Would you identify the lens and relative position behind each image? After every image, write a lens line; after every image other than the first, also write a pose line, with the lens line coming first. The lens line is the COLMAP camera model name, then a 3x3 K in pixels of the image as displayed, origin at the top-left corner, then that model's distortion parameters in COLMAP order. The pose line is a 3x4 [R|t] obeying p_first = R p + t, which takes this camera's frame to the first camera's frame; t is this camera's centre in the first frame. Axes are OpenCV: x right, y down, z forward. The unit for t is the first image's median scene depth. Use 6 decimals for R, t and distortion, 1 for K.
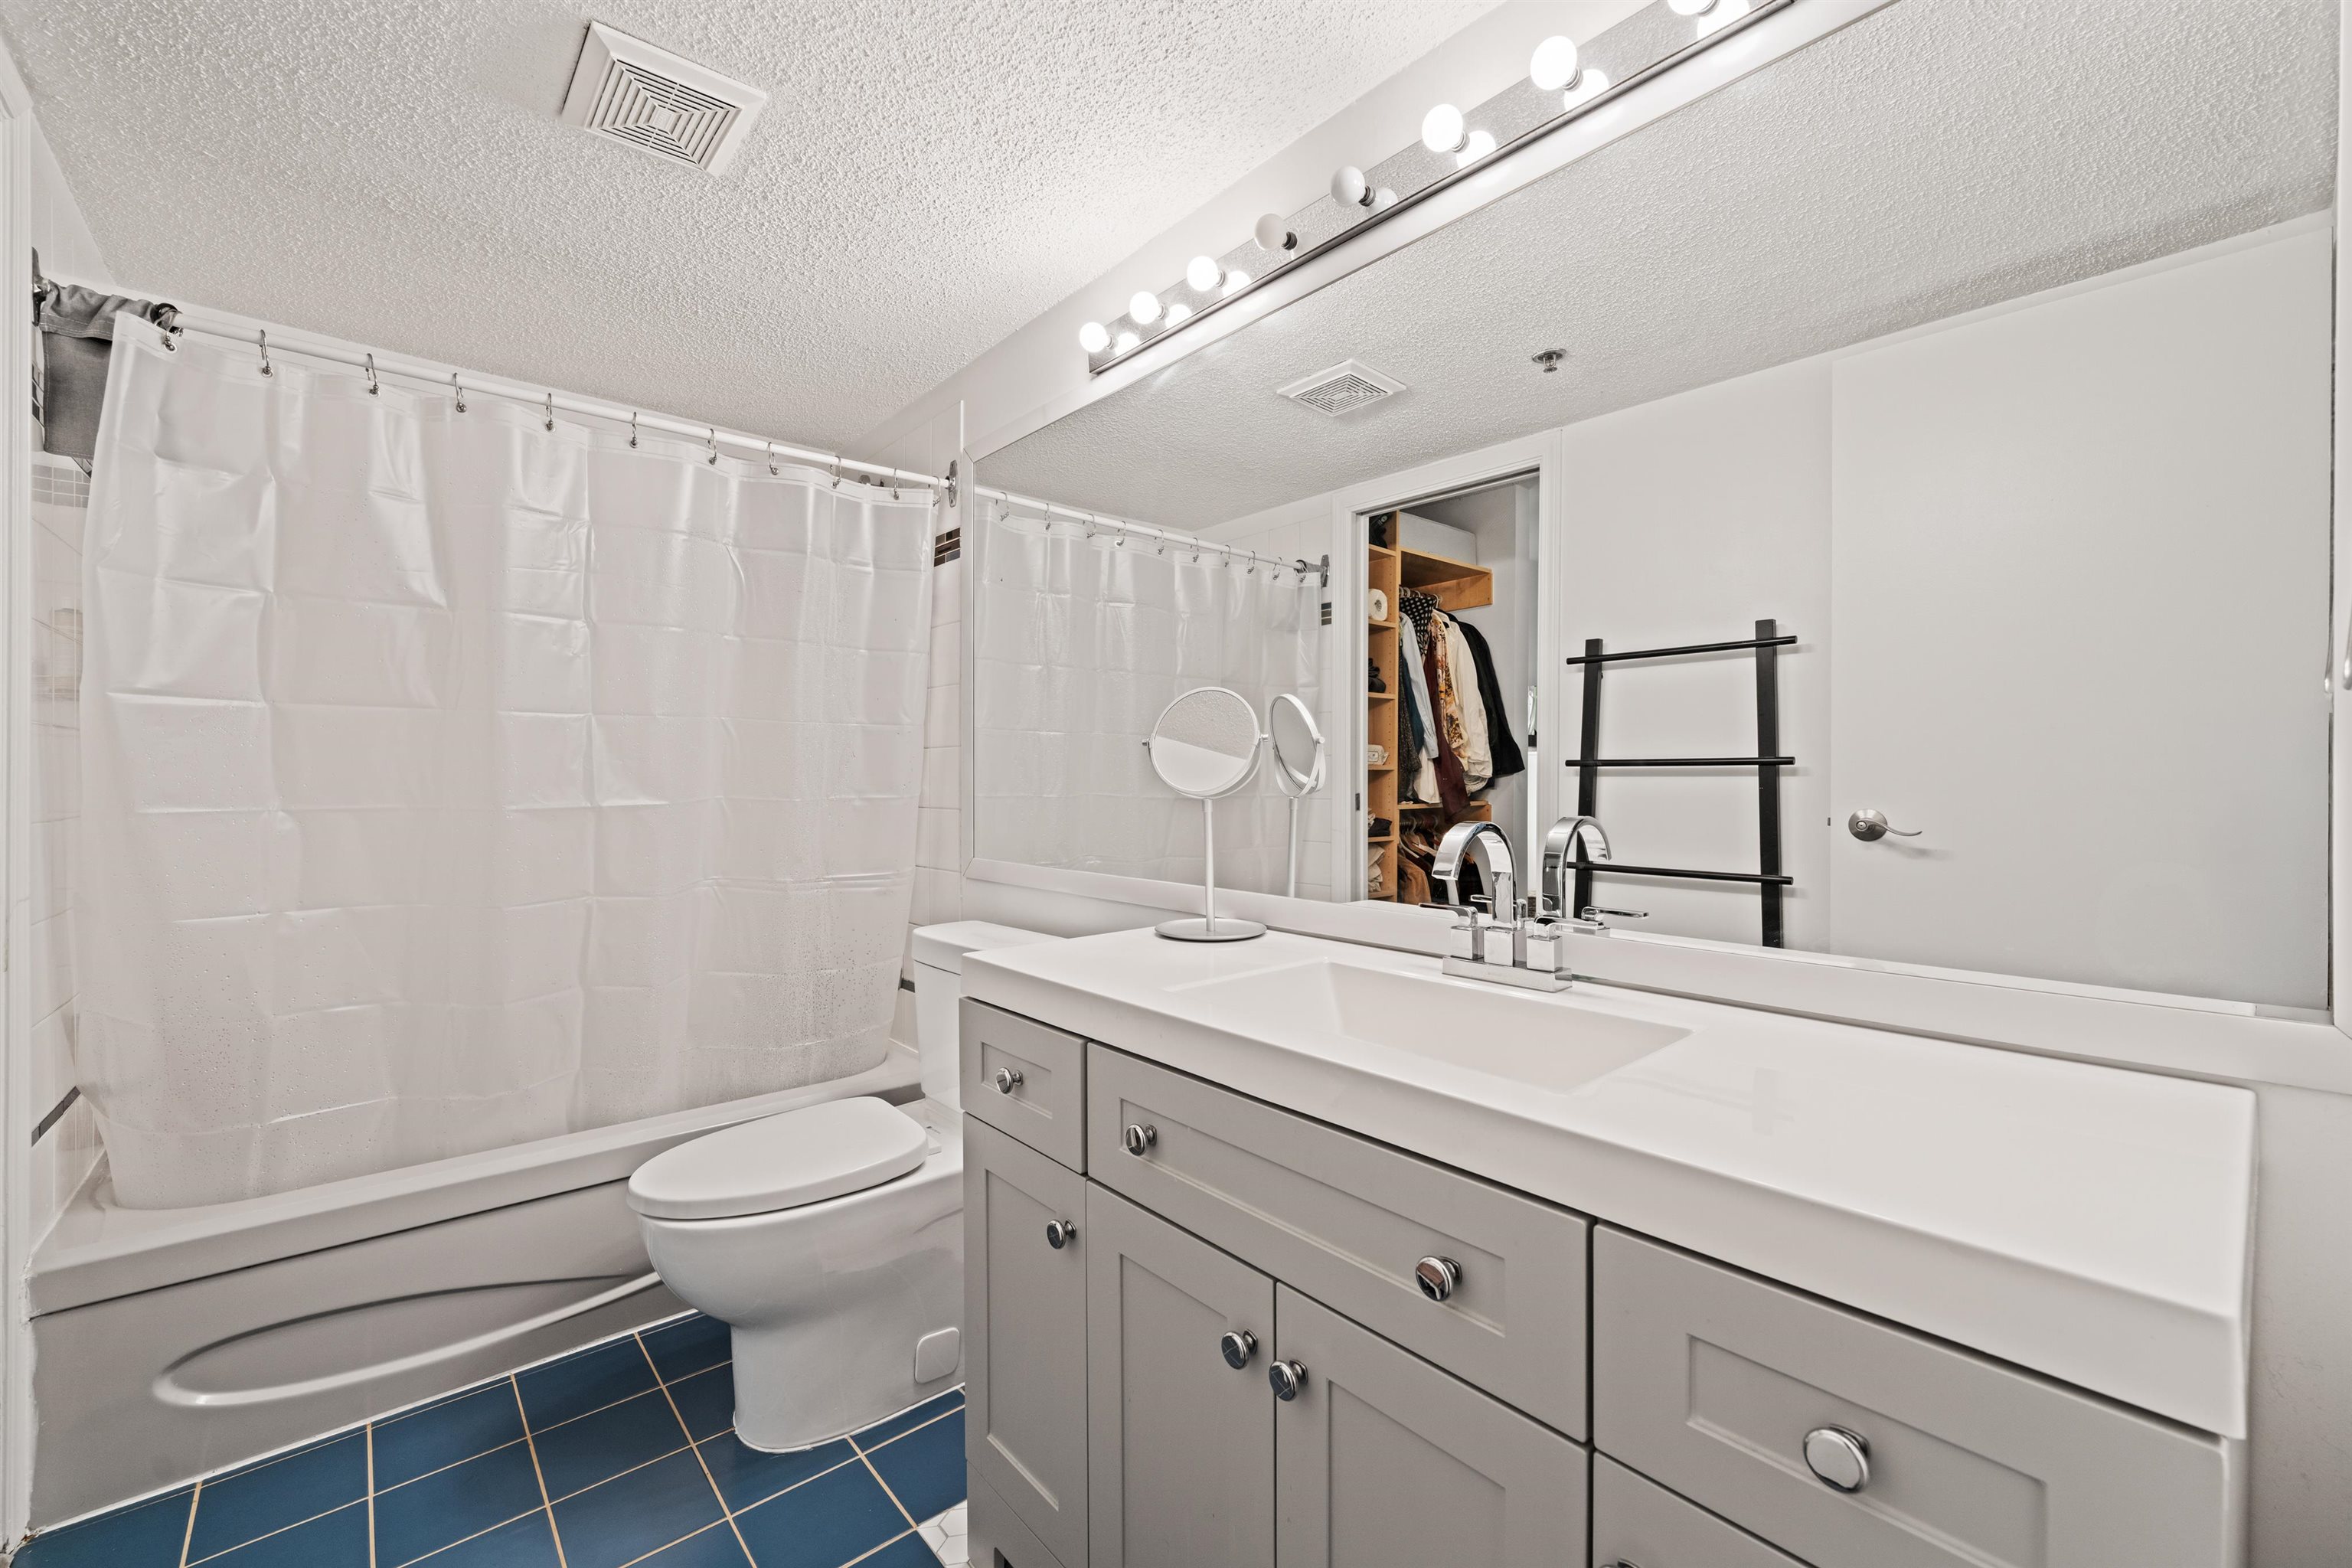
lens RADIAL K [[957.7, 0, 1179.2], [0, 957.7, 783.4], [0, 0, 1]] dist [0.000829, -0.000569]
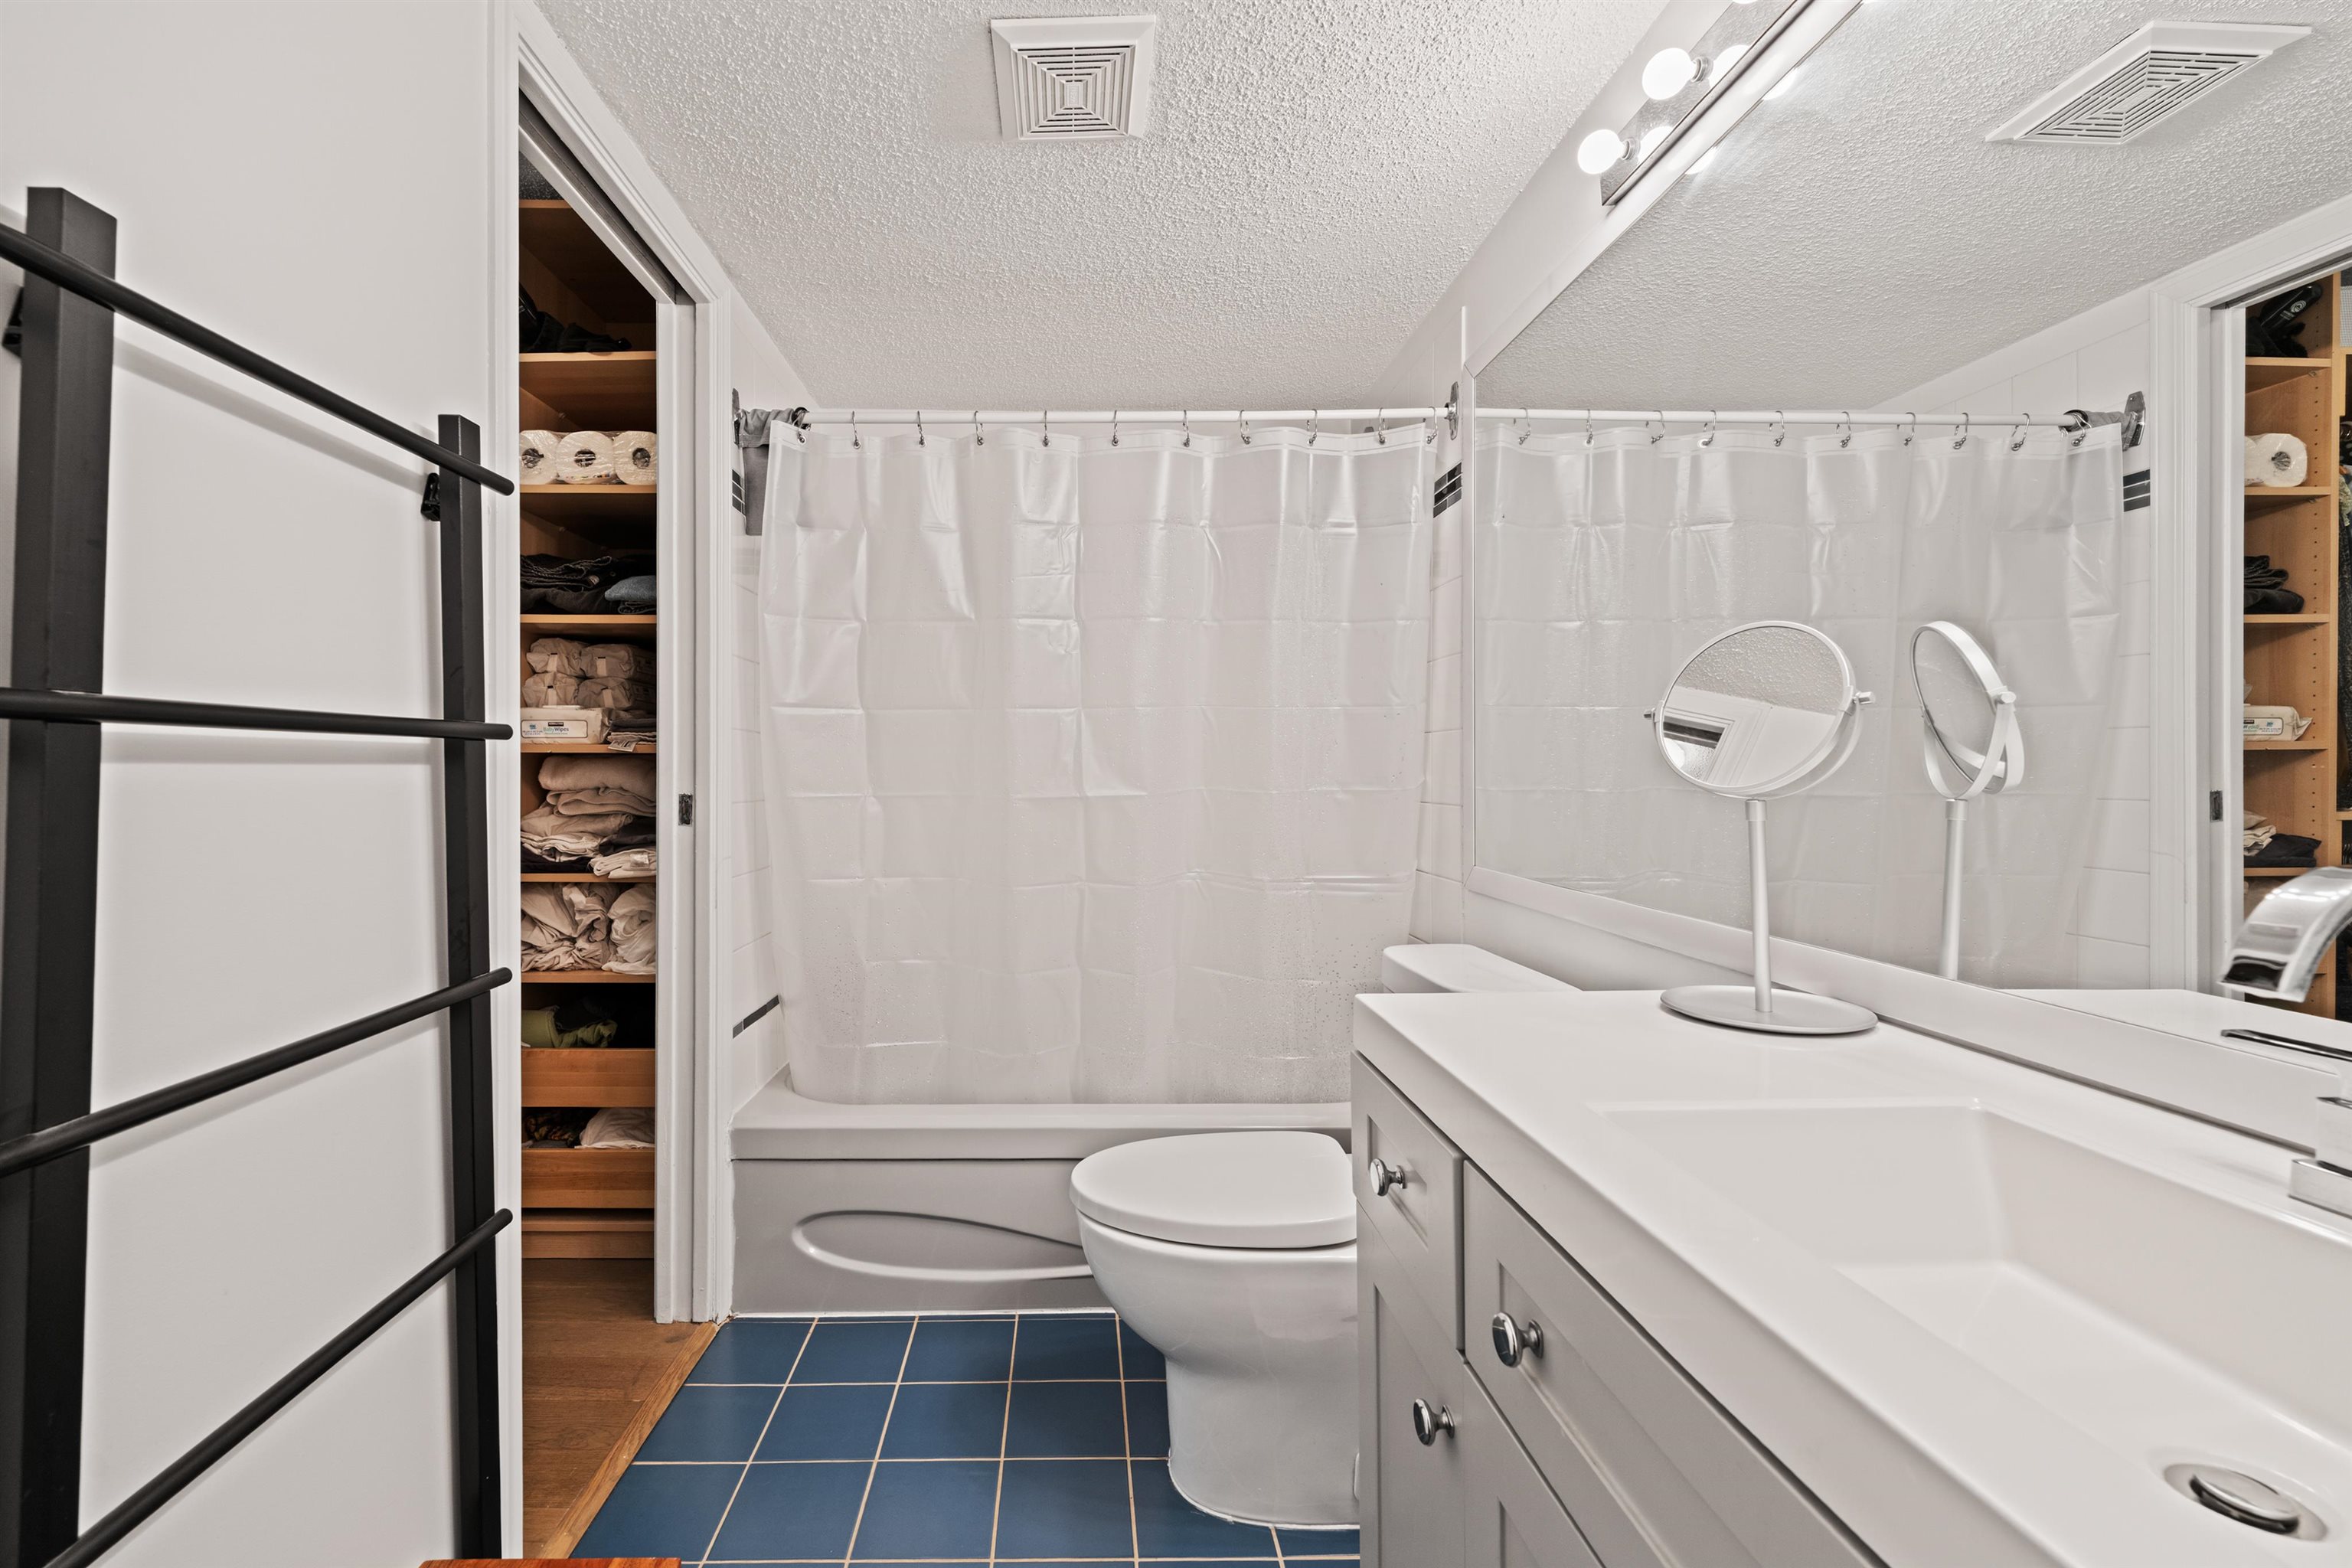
lens RADIAL K [[957.7, 0, 1171.9], [0, 957.7, 771.7], [0, 0, 1]] dist [0.000829, -0.000569]
pose [[0.762664, -0.001250, -0.646794, 0.140152], [0.000676, 0.999999, -0.001136, -0.001589], [0.646795, 0.000429, 0.762664, 0.266652]]
